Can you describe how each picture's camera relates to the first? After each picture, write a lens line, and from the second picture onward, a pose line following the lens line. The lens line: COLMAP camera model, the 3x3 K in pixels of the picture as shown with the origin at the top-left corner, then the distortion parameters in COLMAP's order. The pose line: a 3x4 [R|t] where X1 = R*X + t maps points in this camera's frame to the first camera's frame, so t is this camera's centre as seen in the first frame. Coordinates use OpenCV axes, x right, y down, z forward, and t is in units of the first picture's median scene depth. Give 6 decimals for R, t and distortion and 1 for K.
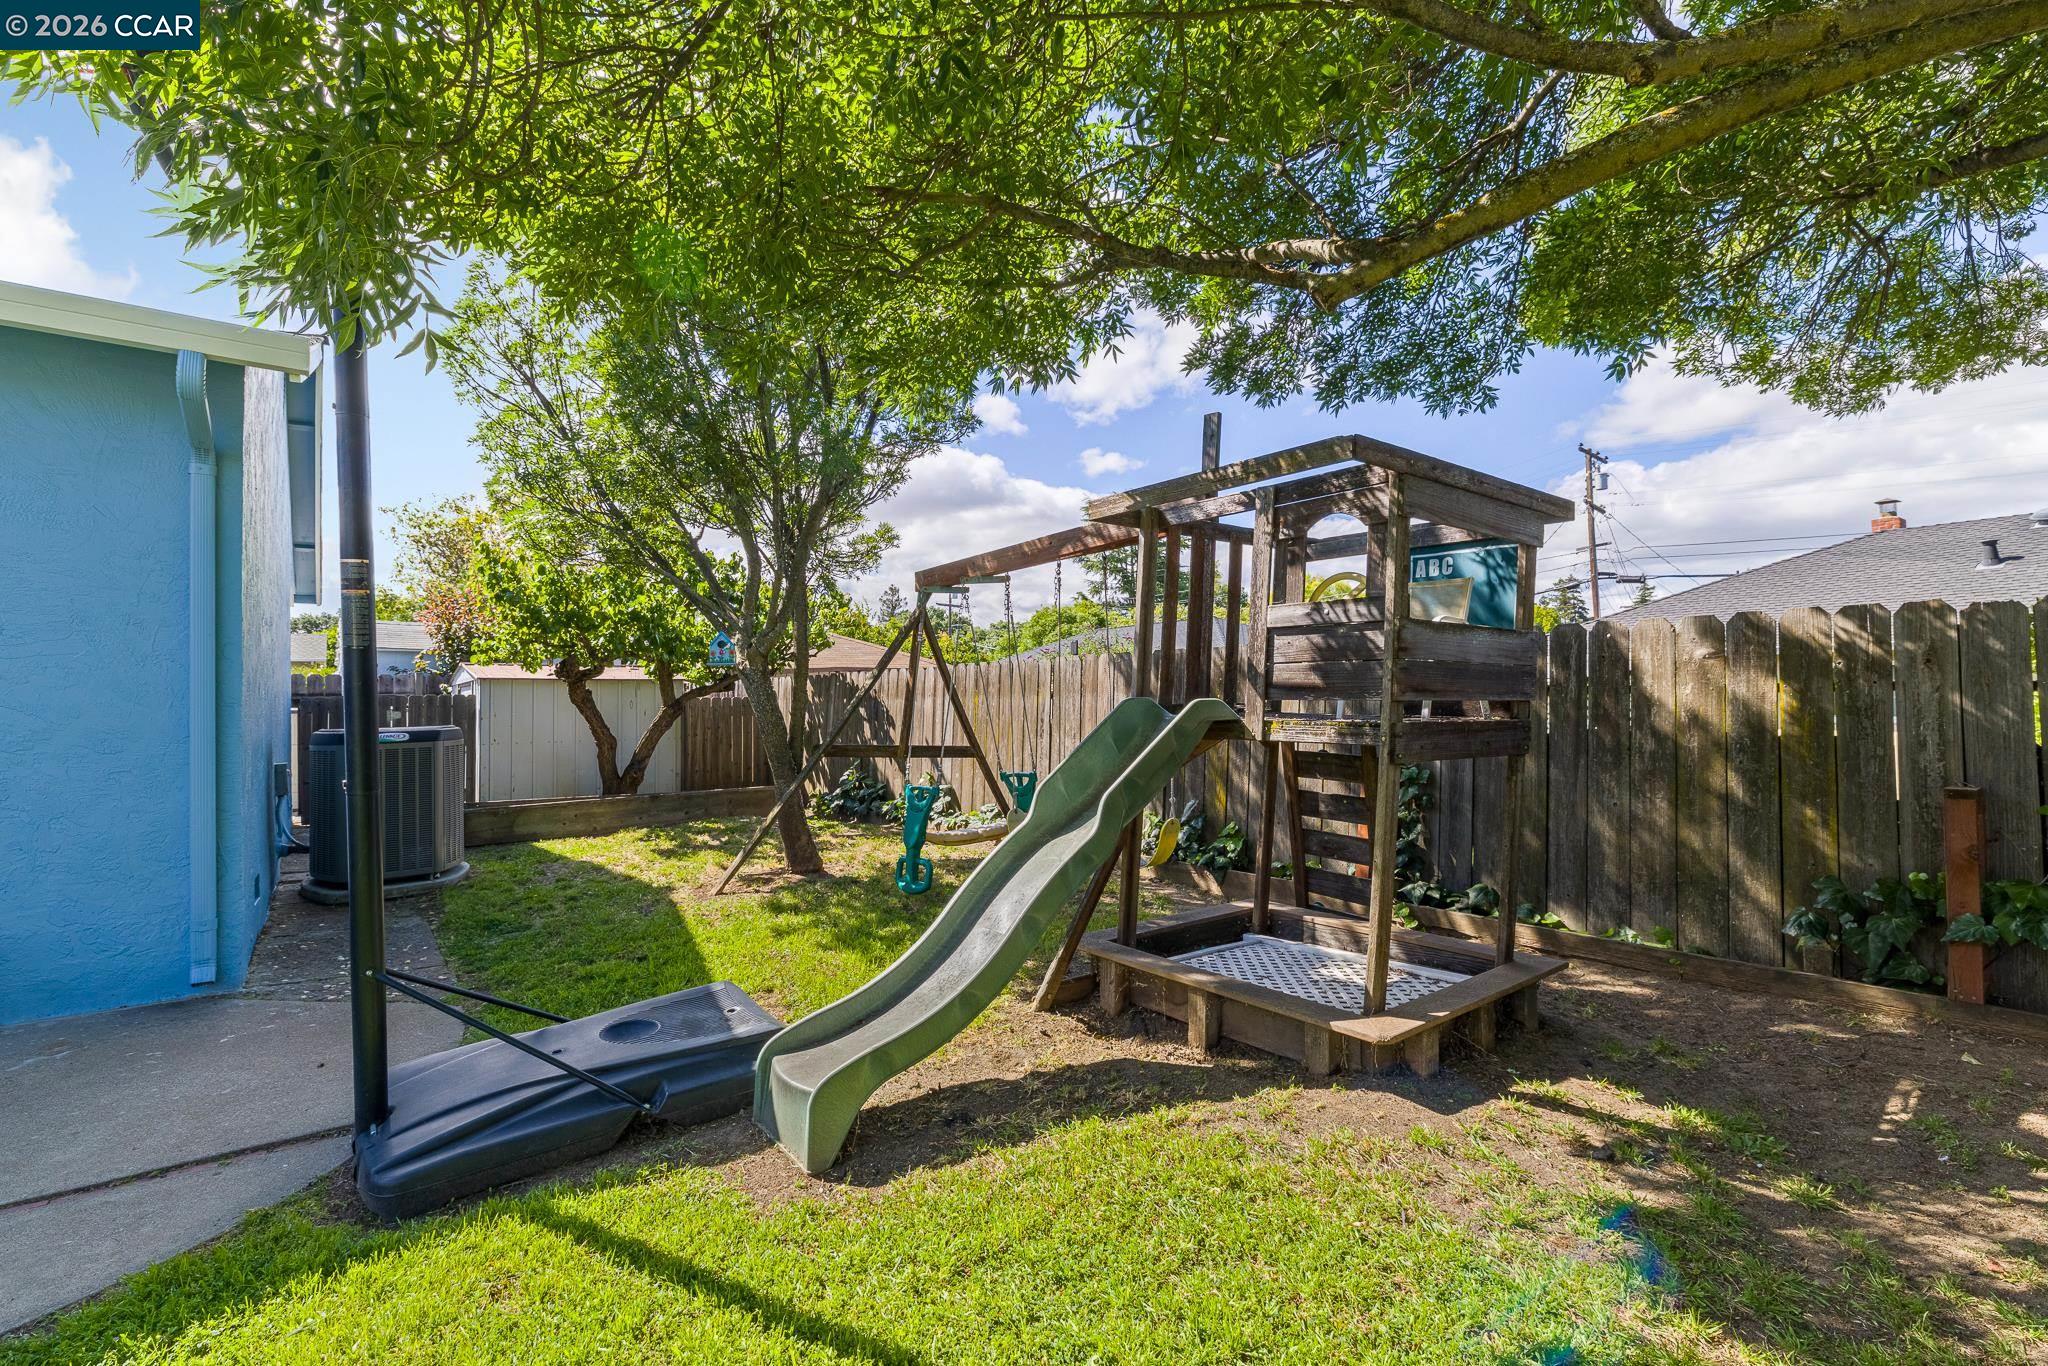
lens RADIAL K [[897.7, 0, 1024.0], [0, 897.7, 683.0], [0, 0, 1]] dist [-0.001277, -0.000056]
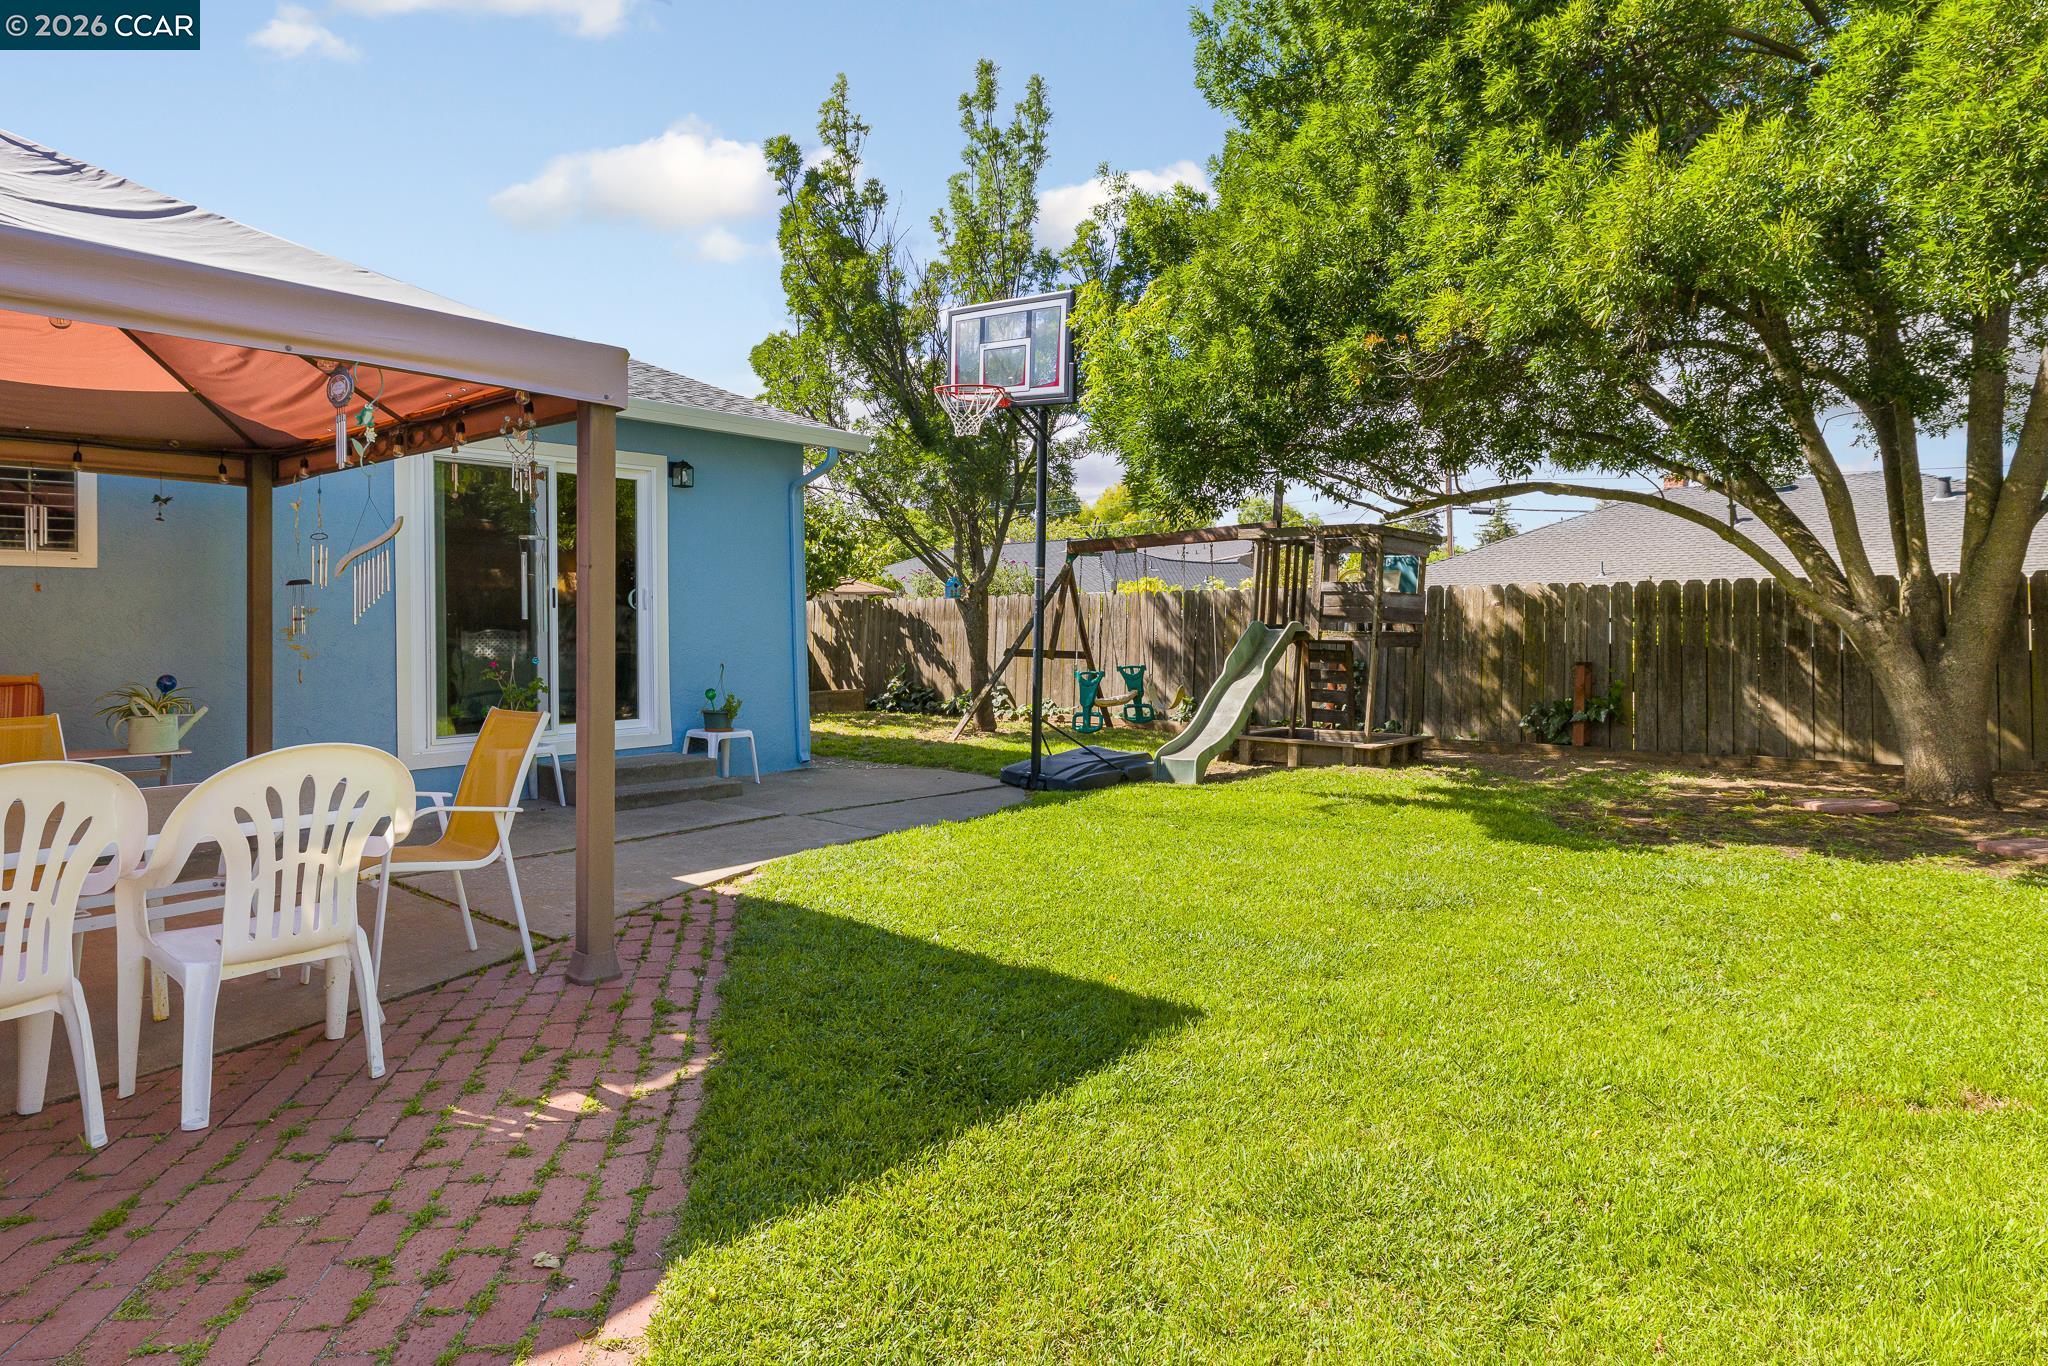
lens RADIAL K [[1179.0, 0, 995.7], [0, 1179.0, 652.8], [0, 0, 1]] dist [0.004149, -0.000385]
pose [[0.981002, 0.004556, 0.193943, -1.123569], [-0.012791, 0.999068, 0.041231, -0.017742], [-0.193575, -0.042929, 0.980146, -1.805769]]
